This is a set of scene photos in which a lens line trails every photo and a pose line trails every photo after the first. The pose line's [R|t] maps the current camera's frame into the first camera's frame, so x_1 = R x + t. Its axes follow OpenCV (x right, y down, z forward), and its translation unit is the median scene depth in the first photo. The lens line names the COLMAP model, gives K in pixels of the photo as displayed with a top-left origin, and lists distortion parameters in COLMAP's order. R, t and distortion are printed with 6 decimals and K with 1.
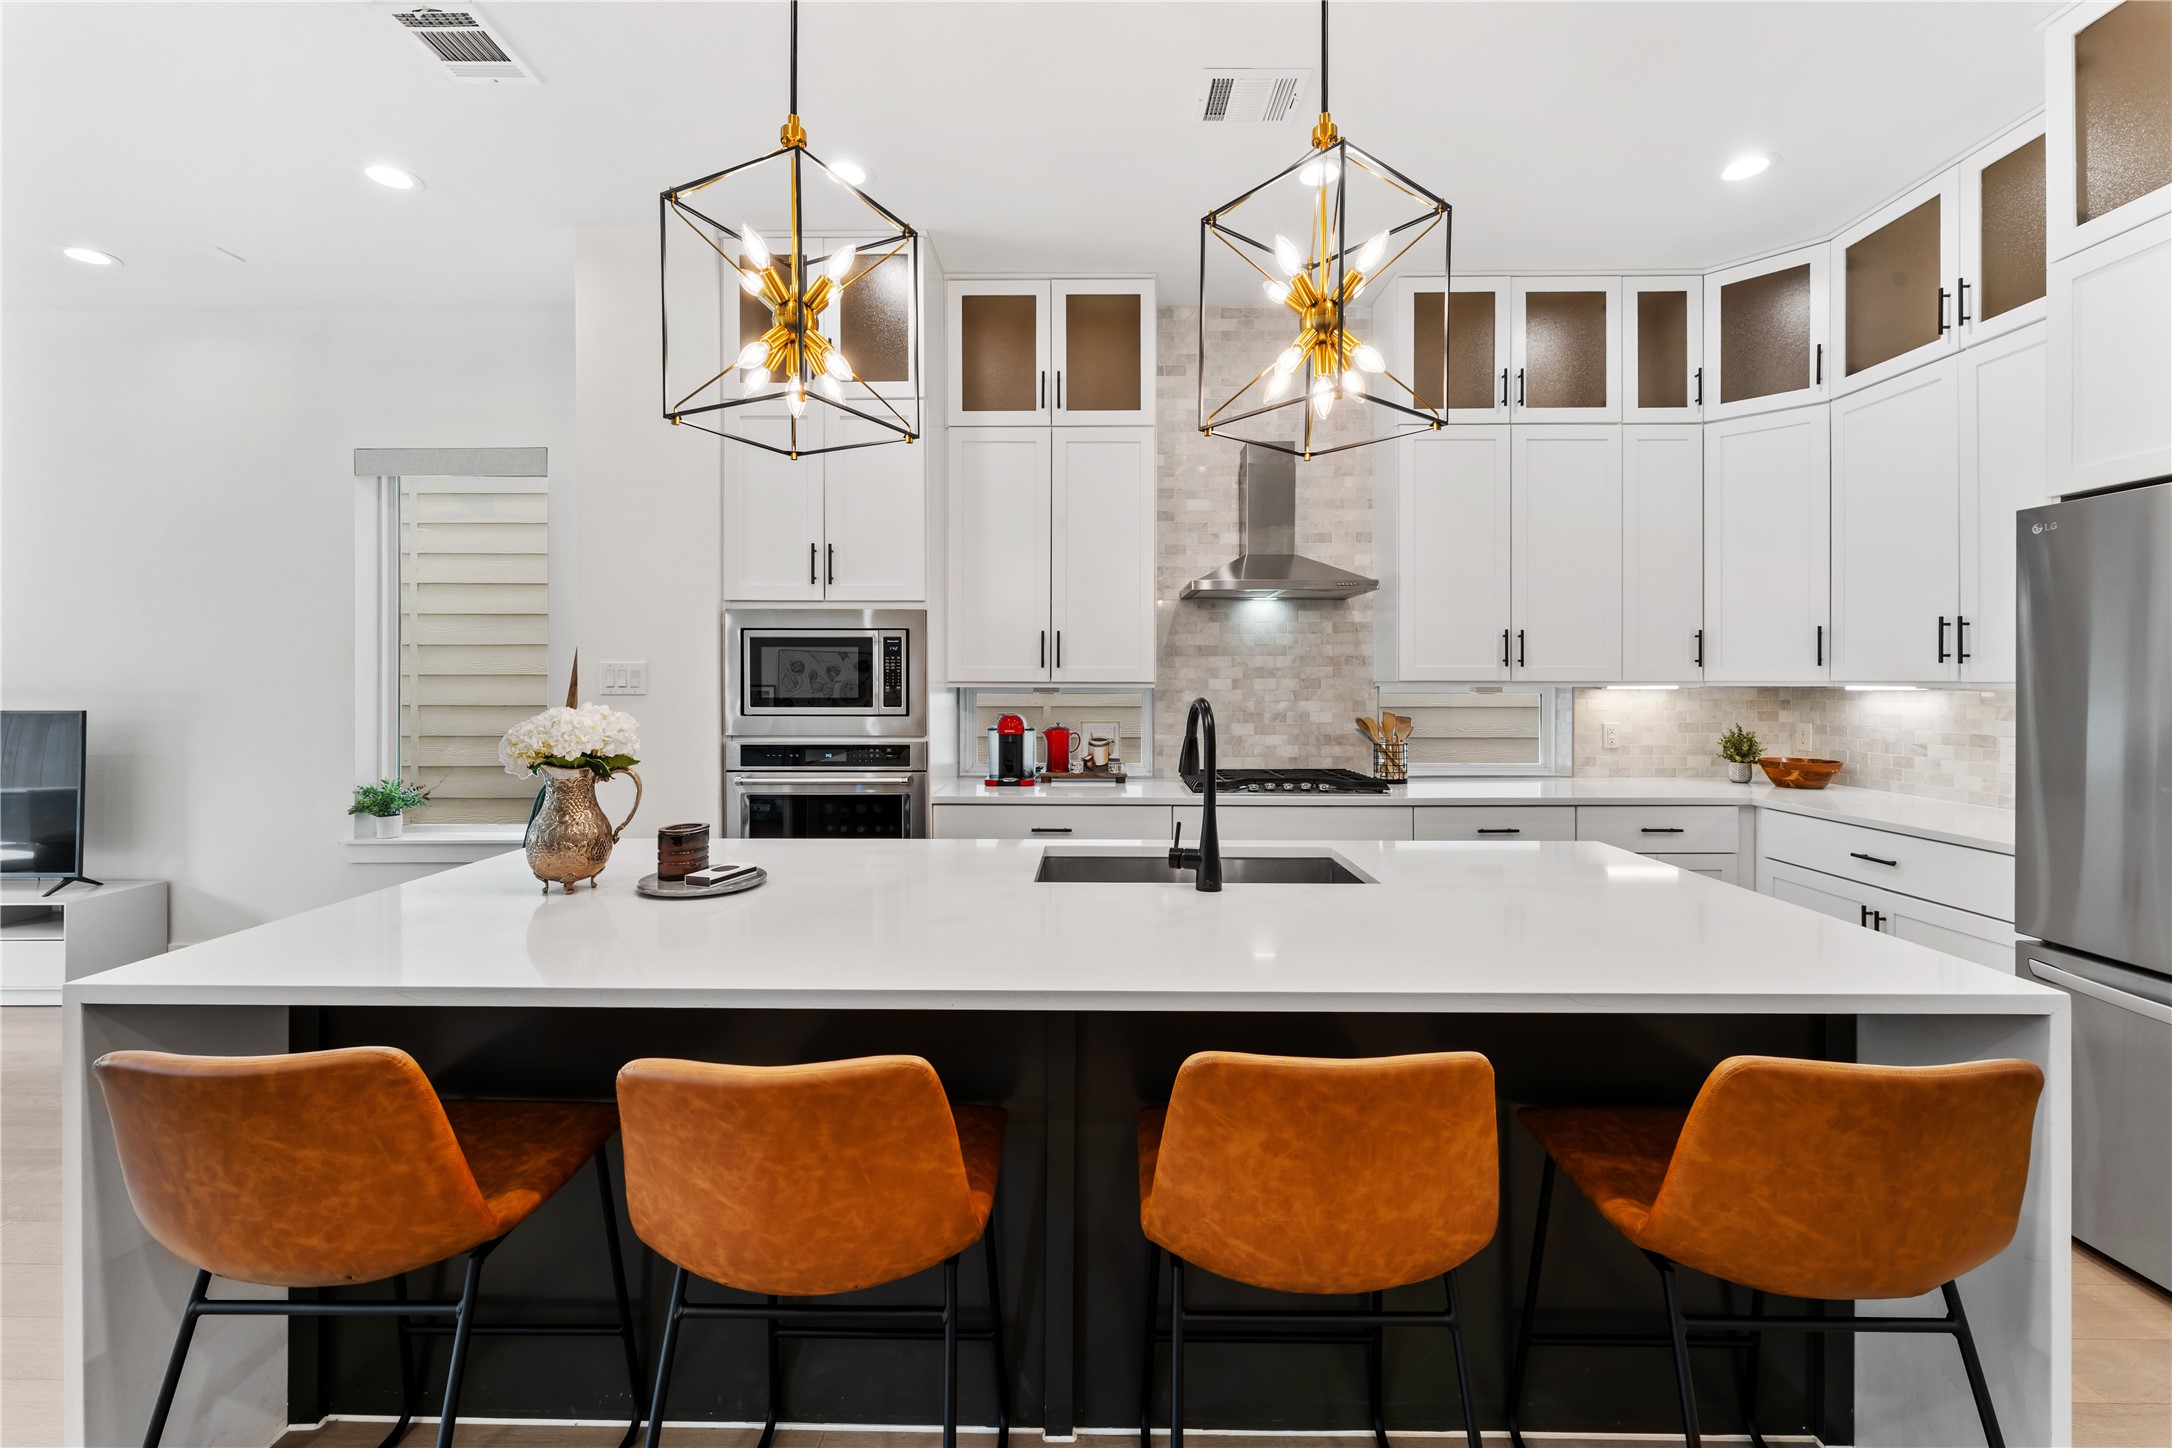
lens RADIAL K [[887.4, 0, 1045.3], [0, 887.4, 682.3], [0, 0, 1]] dist [-0.000470, -0.000111]
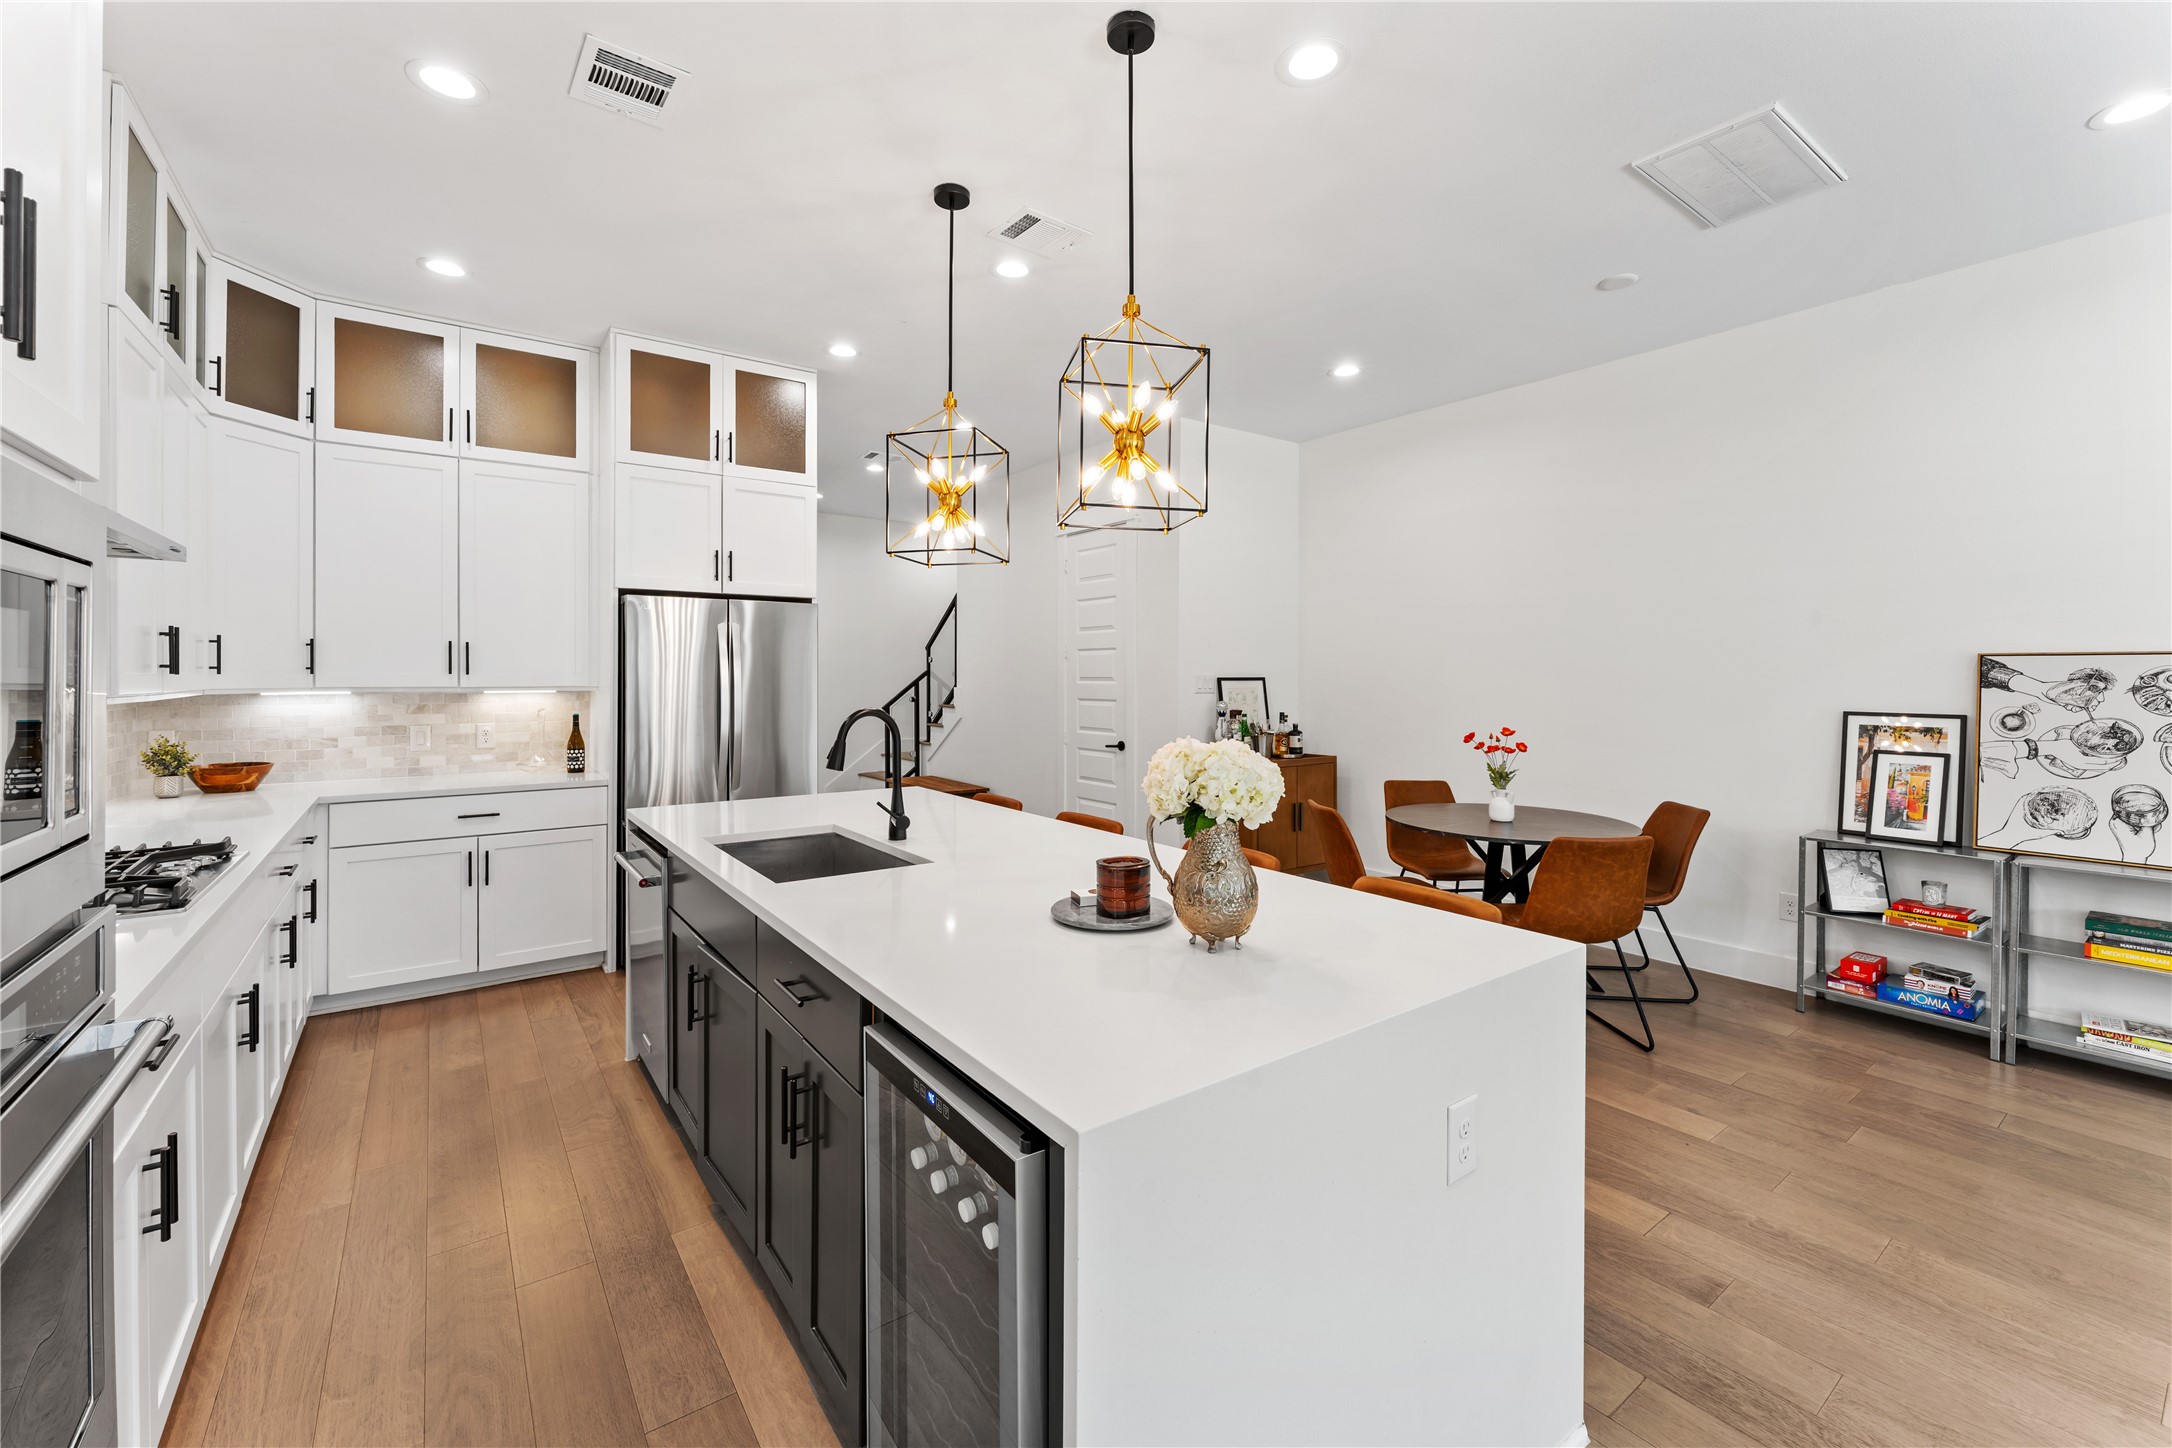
lens RADIAL K [[887.4, 0, 1078.7], [0, 887.4, 681.0], [0, 0, 1]] dist [-0.000470, -0.000111]
pose [[-0.603984, -0.006866, 0.796967, -0.602522], [-0.000283, 0.999965, 0.008401, -0.019360], [-0.796996, 0.004849, -0.603965, 0.877458]]
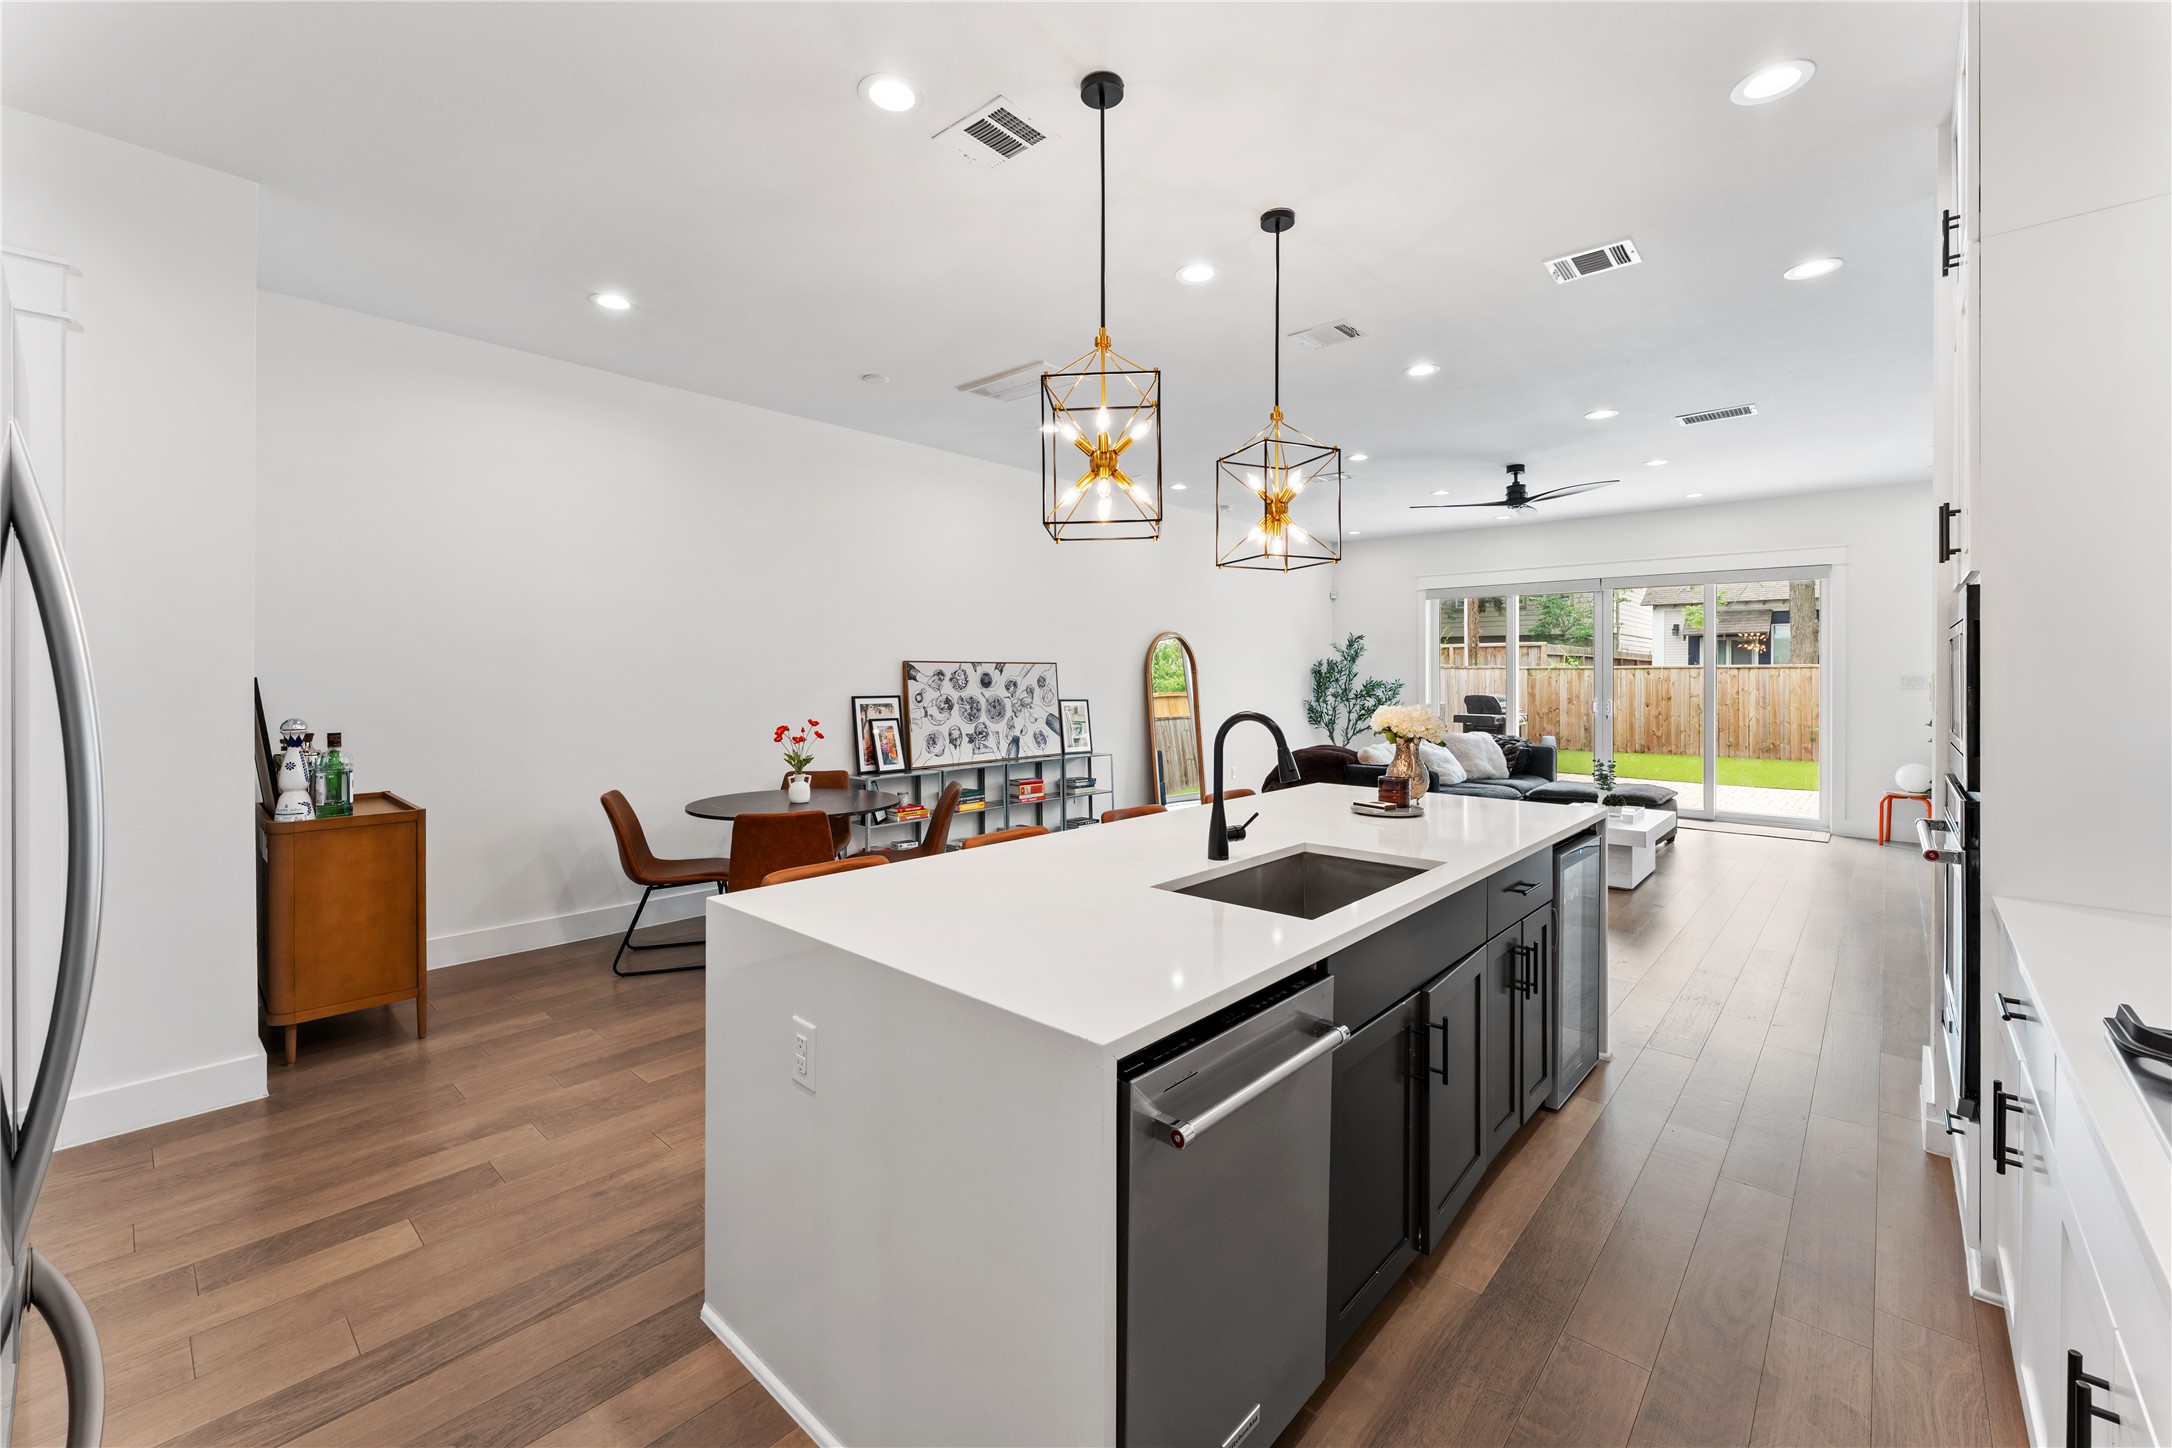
lens RADIAL K [[887.4, 0, 1088.9], [0, 887.4, 679.9], [0, 0, 1]] dist [-0.000470, -0.000111]
pose [[-0.655858, 0.005862, -0.754862, 0.696919], [-0.002306, 0.999950, 0.009770, -0.021523], [0.754881, 0.008148, -0.655811, 0.911213]]
